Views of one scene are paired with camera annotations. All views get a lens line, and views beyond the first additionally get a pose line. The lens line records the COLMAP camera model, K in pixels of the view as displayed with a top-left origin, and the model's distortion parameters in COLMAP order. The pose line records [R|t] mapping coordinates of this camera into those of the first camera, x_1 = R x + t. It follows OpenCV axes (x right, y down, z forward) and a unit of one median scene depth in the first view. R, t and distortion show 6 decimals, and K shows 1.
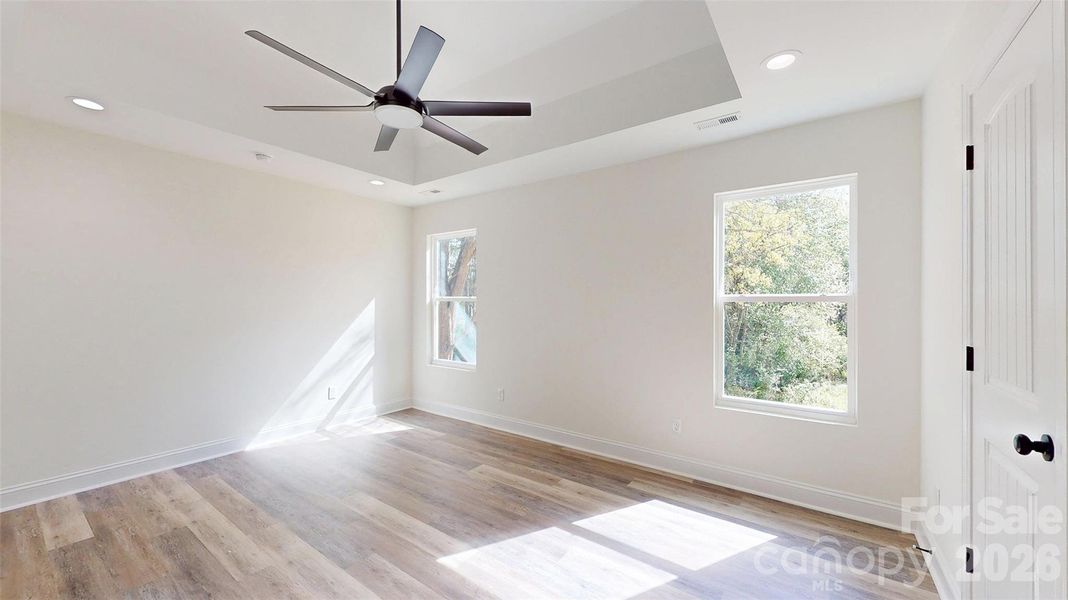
lens RADIAL K [[394.4, 0, 542.4], [0, 394.4, 302.6], [0, 0, 1]] dist [0.001193, -0.000218]
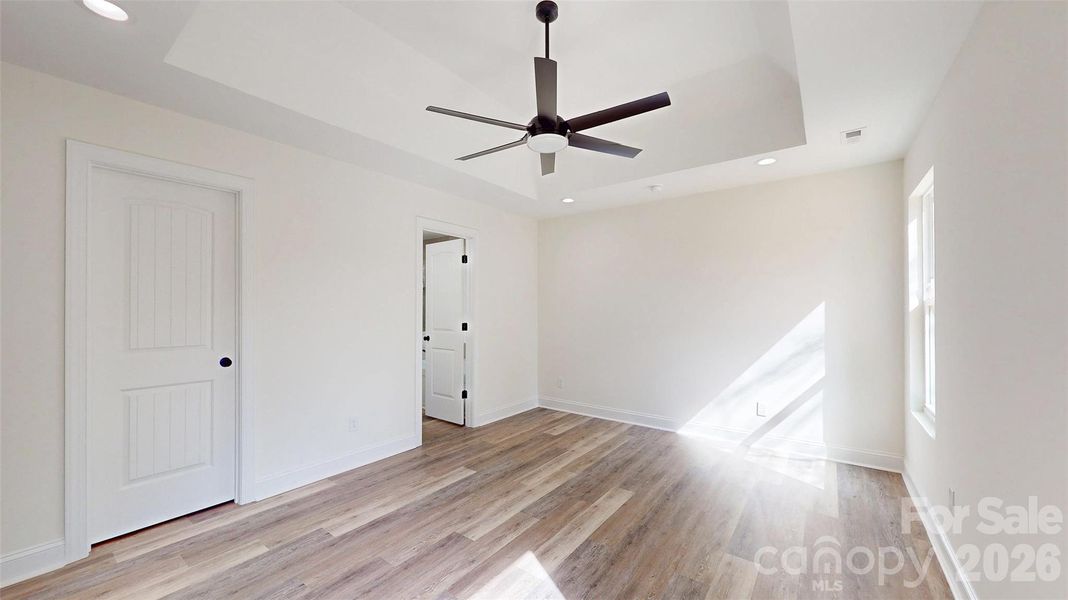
lens RADIAL K [[394.4, 0, 537.0], [0, 394.4, 306.3], [0, 0, 1]] dist [0.001193, -0.000218]
pose [[-0.019390, -0.009109, -0.999771, 0.616223], [0.002628, 0.999955, -0.009162, 0.004048], [0.999809, -0.002805, -0.019365, 0.819243]]
